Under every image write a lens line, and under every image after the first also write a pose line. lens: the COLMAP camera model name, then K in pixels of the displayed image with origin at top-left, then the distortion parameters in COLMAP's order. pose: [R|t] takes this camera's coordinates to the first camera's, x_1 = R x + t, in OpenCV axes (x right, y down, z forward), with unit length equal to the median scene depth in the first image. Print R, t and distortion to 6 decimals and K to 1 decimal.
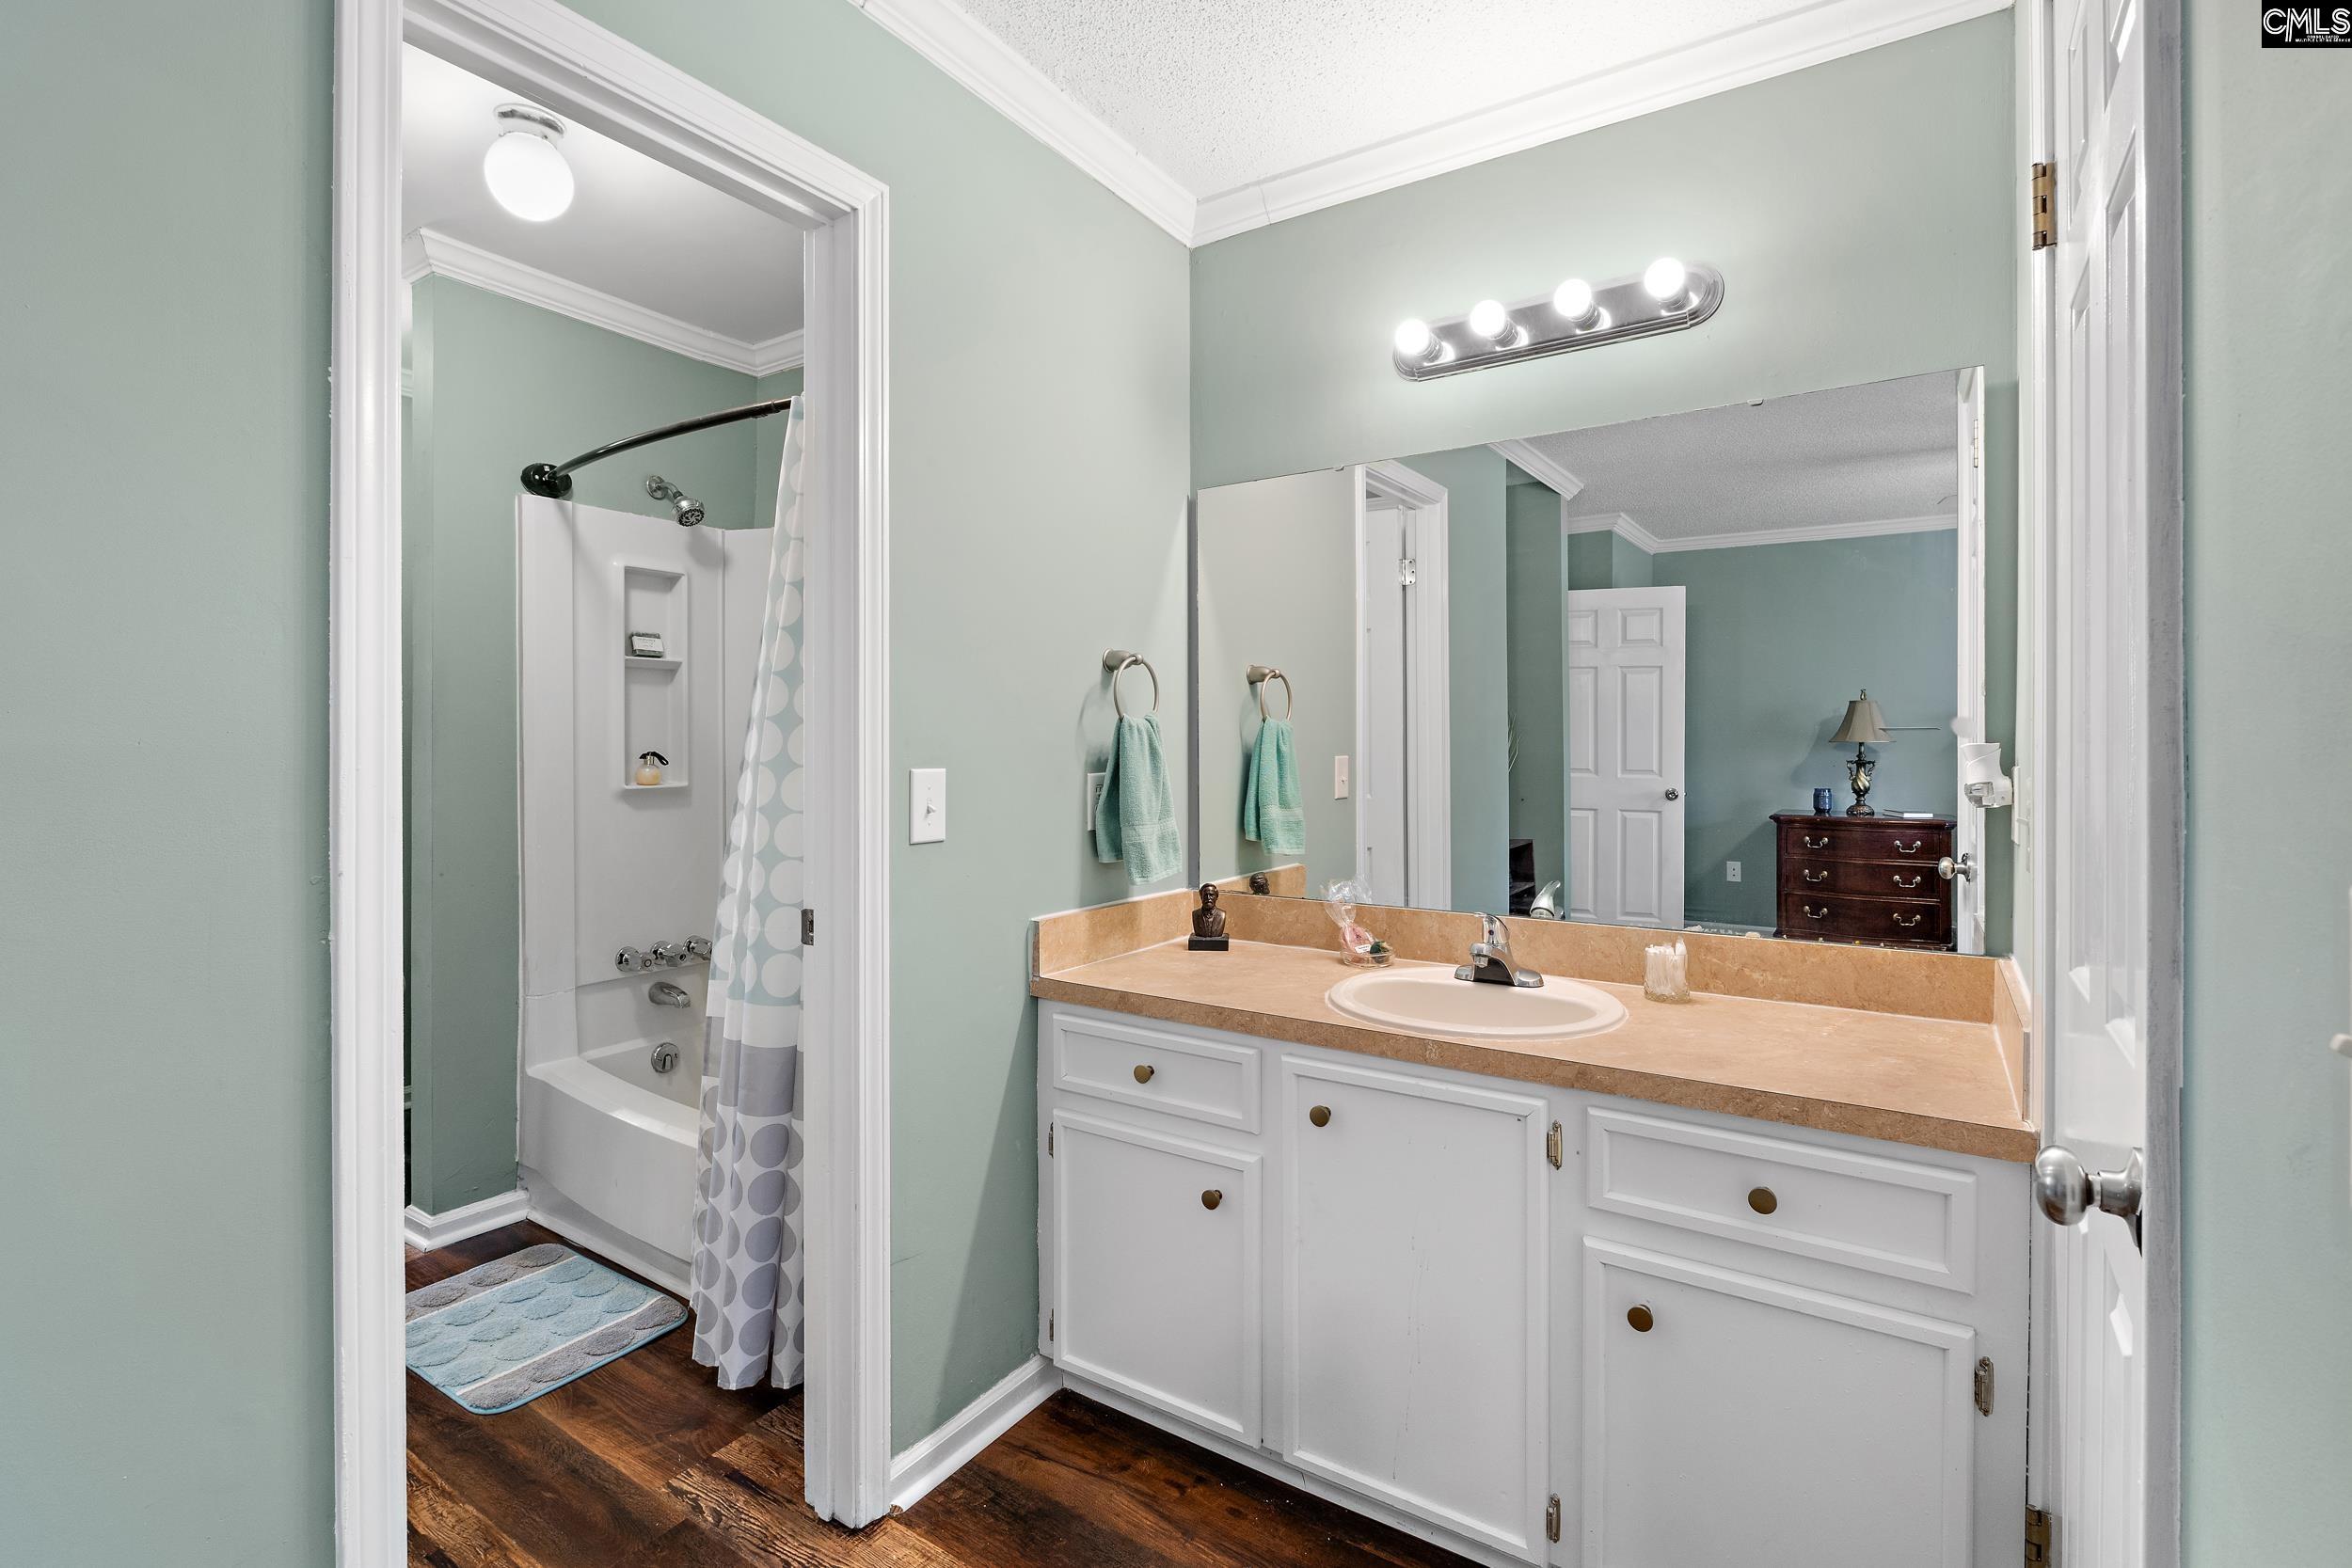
lens RADIAL K [[1063.9, 0, 1171.2], [0, 1063.9, 755.1], [0, 0, 1]] dist [-0.010290, 0.000885]
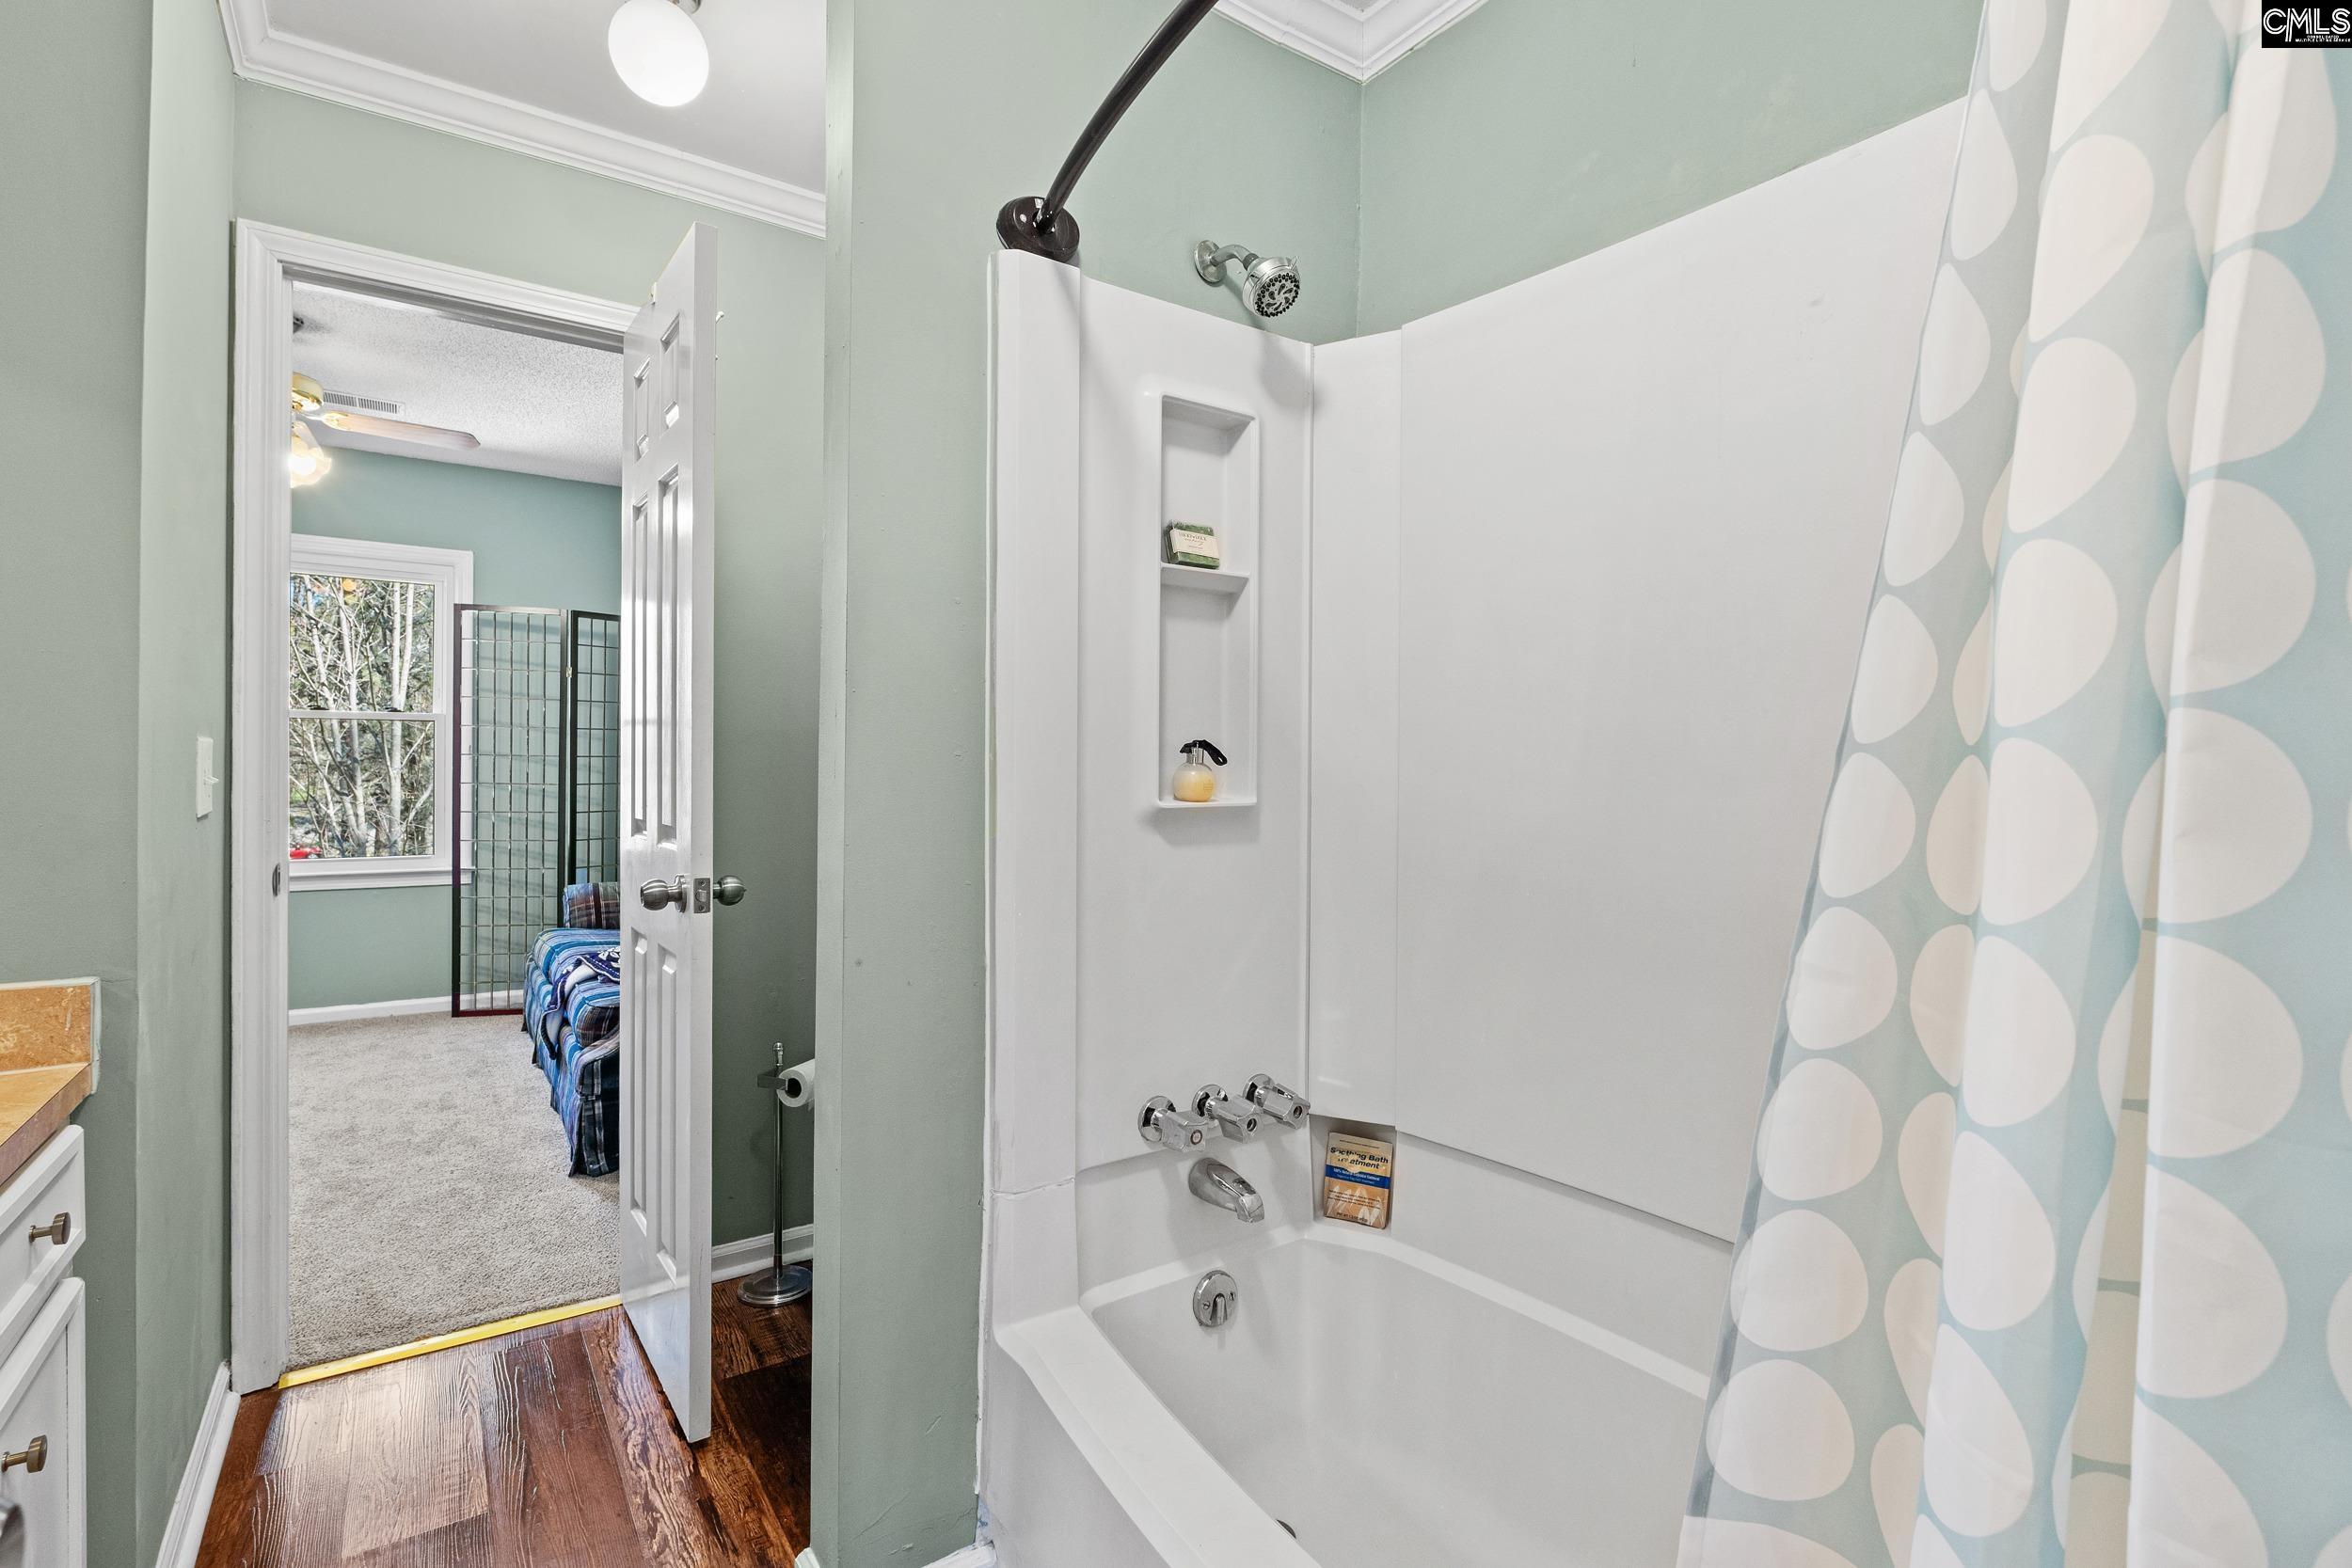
lens RADIAL K [[1091.2, 0, 1176.0], [0, 1091.2, 784.0], [0, 0, 1]] dist [0.000110, -0.000224]
pose [[0.929716, 0.009197, -0.368164, -0.293700], [-0.009683, 0.999953, 0.000528, 0.019192], [0.368151, 0.003074, 0.929761, 0.472582]]
